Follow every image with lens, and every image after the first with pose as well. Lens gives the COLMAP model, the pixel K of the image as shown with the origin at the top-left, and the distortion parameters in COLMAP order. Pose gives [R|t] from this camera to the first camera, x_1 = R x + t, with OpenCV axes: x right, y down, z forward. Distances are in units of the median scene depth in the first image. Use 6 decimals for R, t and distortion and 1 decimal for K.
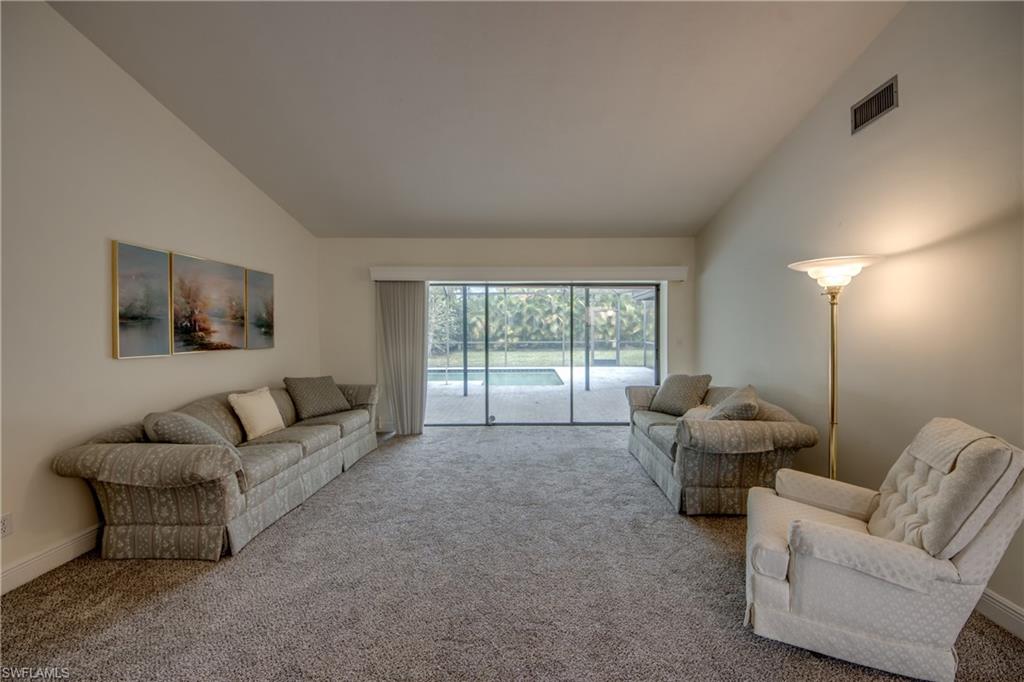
lens RADIAL K [[395.1, 0, 532.9], [0, 395.1, 328.2], [0, 0, 1]] dist [-0.002806, -0.000553]
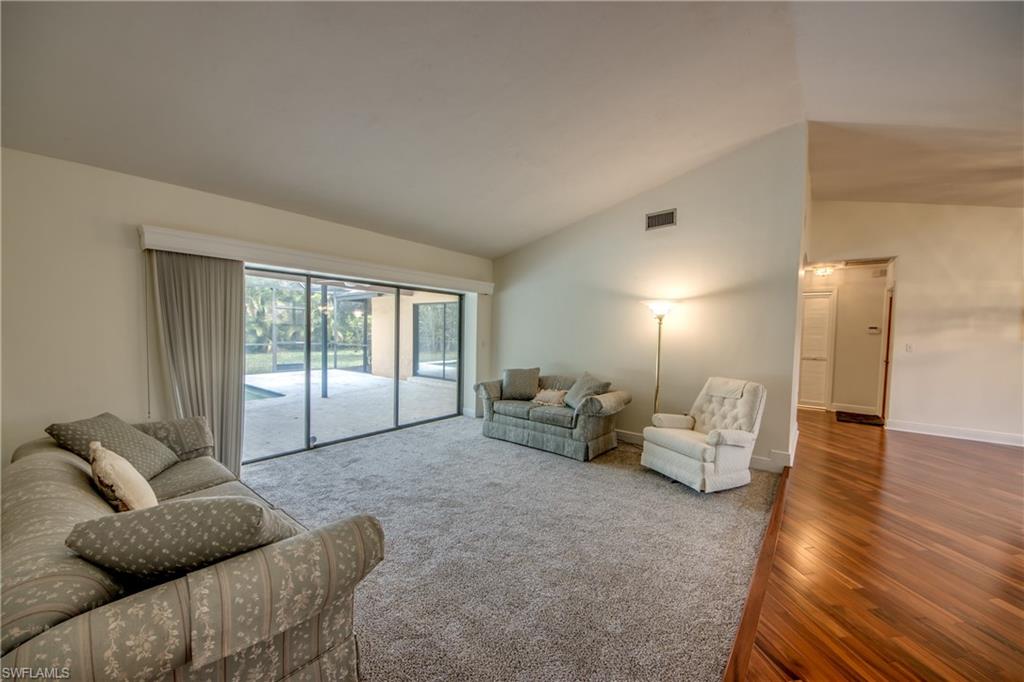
lens RADIAL K [[386.4, 0, 512.0], [0, 386.4, 345.5], [0, 0, 1]] dist [0.002187, -0.008399]
pose [[0.617274, -0.014626, 0.786612, -0.524814], [-0.020833, 0.999173, 0.034926, -0.004086], [-0.786472, -0.037946, 0.616459, 0.195353]]
